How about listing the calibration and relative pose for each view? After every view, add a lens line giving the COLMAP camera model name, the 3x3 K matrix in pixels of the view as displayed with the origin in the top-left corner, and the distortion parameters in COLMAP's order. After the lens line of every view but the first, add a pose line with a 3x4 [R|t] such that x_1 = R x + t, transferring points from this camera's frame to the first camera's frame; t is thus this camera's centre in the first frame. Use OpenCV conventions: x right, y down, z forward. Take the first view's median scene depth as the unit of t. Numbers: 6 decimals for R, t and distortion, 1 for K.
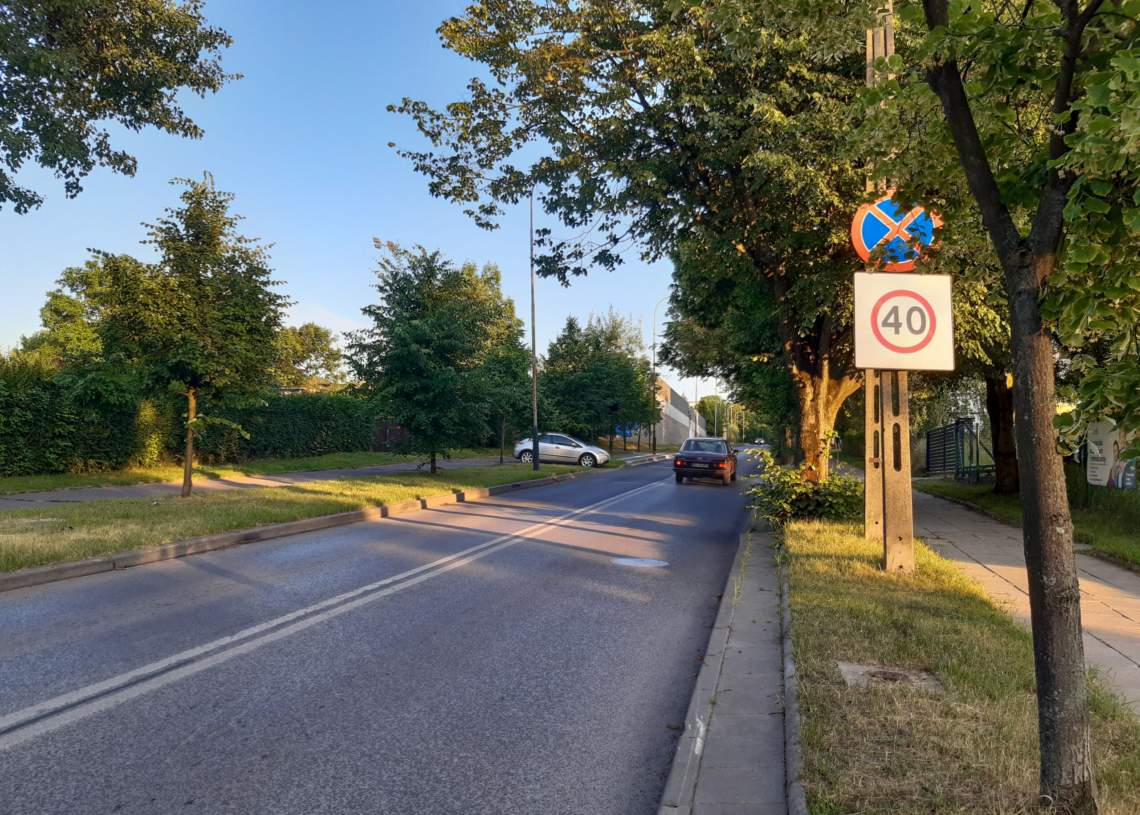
lens RADIAL K [[880.6, 0, 569.4], [0, 880.6, 410.1], [0, 0, 1]] dist [0.024083, -0.031411]
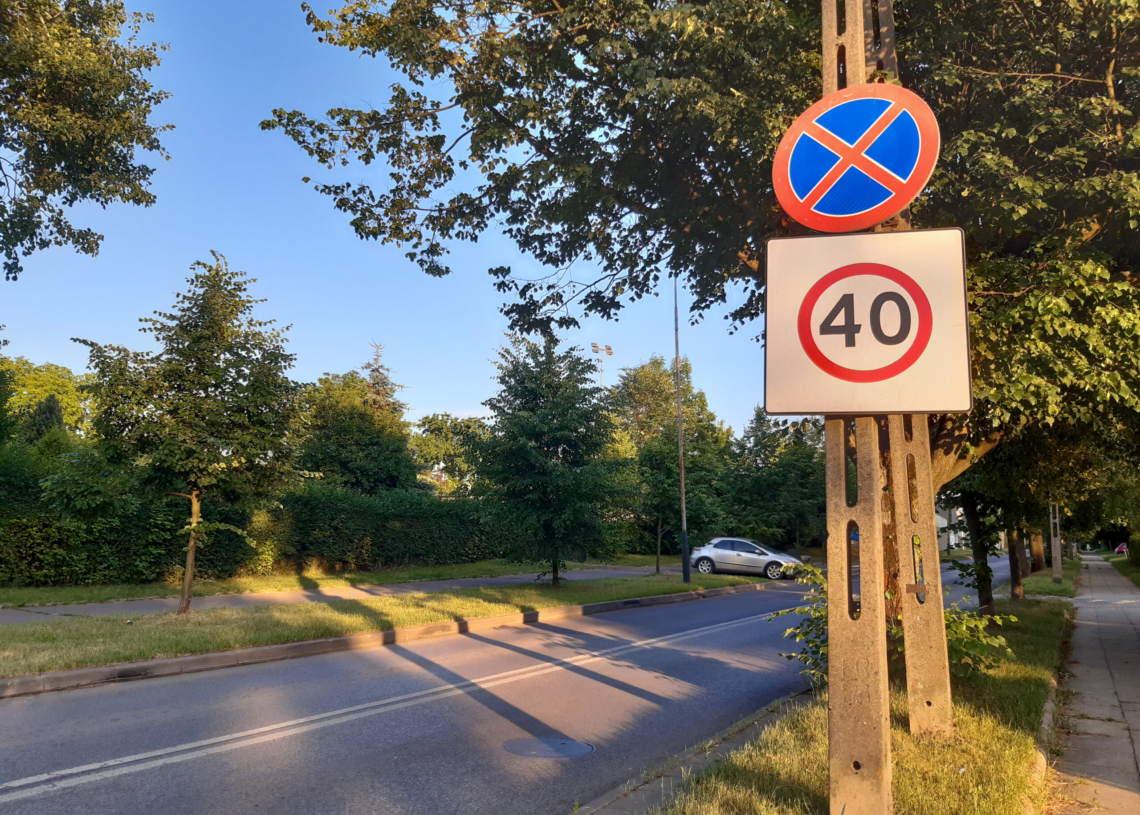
lens RADIAL K [[880.6, 0, 572.2], [0, 880.6, 405.2], [0, 0, 1]] dist [0.024083, -0.031411]
pose [[0.959386, -0.044499, -0.278566, 0.219802], [0.009940, 0.992200, -0.124262, 0.006388], [0.281922, 0.116446, 0.952345, 0.287802]]
